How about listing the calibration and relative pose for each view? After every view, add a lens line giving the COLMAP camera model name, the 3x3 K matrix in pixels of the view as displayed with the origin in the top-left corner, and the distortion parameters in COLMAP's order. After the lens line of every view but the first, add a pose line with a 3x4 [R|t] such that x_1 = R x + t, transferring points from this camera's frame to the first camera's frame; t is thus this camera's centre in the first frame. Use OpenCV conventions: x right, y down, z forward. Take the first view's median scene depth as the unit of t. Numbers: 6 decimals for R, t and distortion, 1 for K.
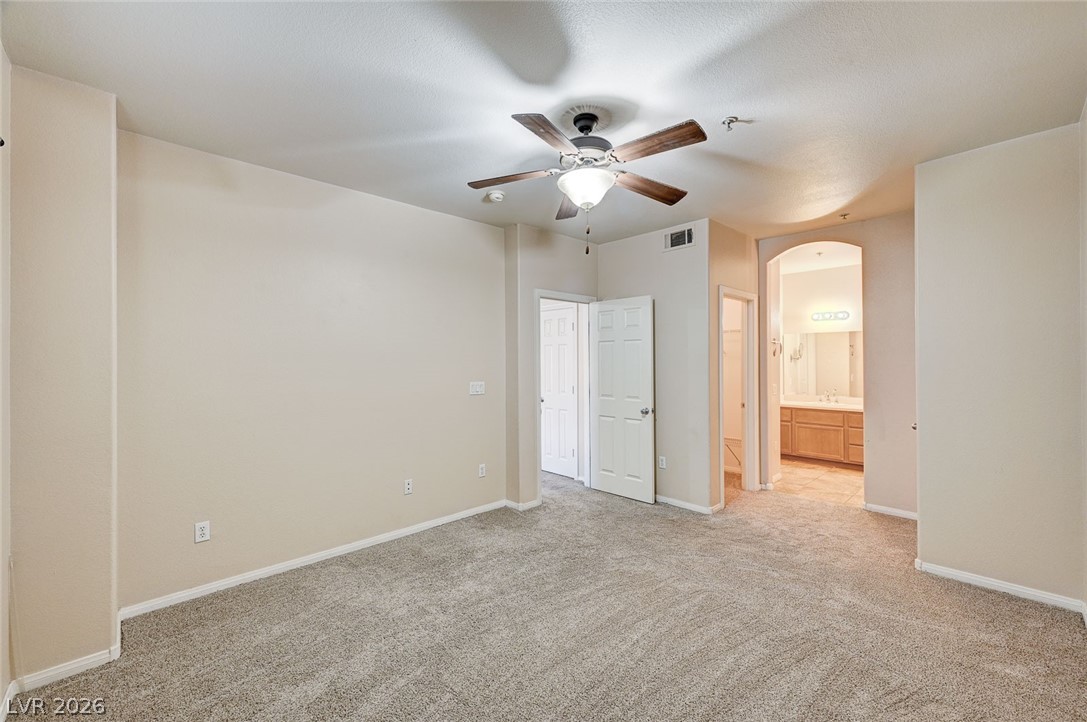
lens RADIAL K [[434.3, 0, 542.7], [0, 434.3, 358.5], [0, 0, 1]] dist [0.000303, 0.000016]
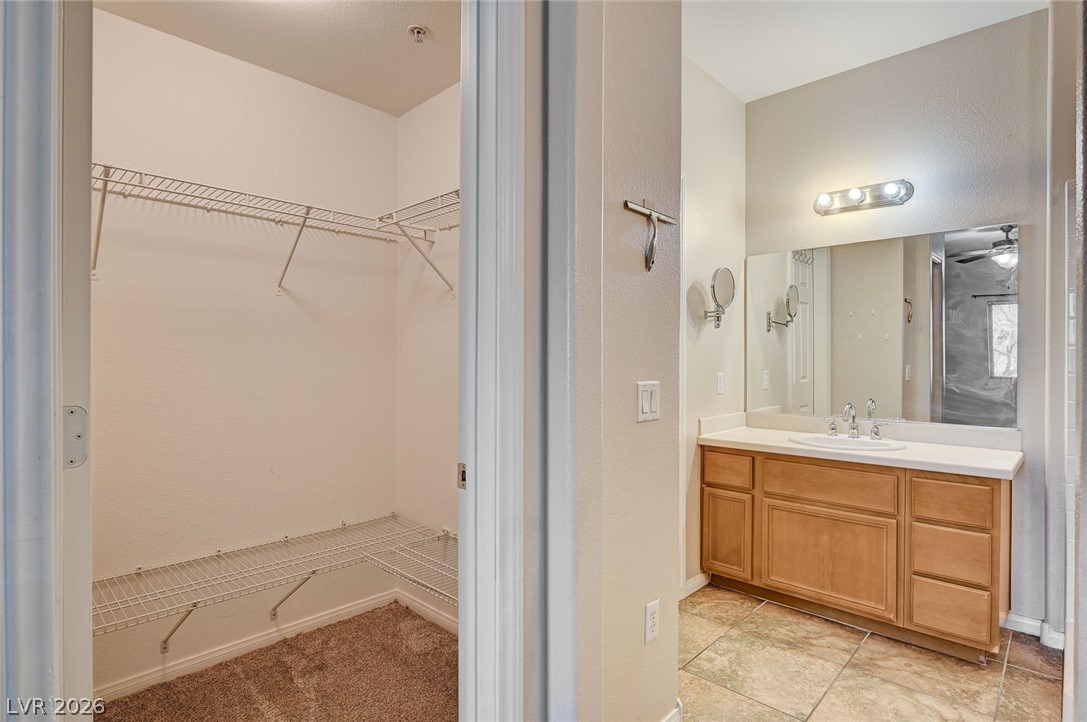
lens RADIAL K [[550.5, 0, 543.9], [0, 550.5, 363.3], [0, 0, 1]] dist [-0.019864, 0.000028]
pose [[0.998284, 0.010032, 0.057700, 0.382987], [-0.010388, 0.999929, 0.005883, 0.042142], [-0.057637, -0.006472, 0.998317, 0.576410]]
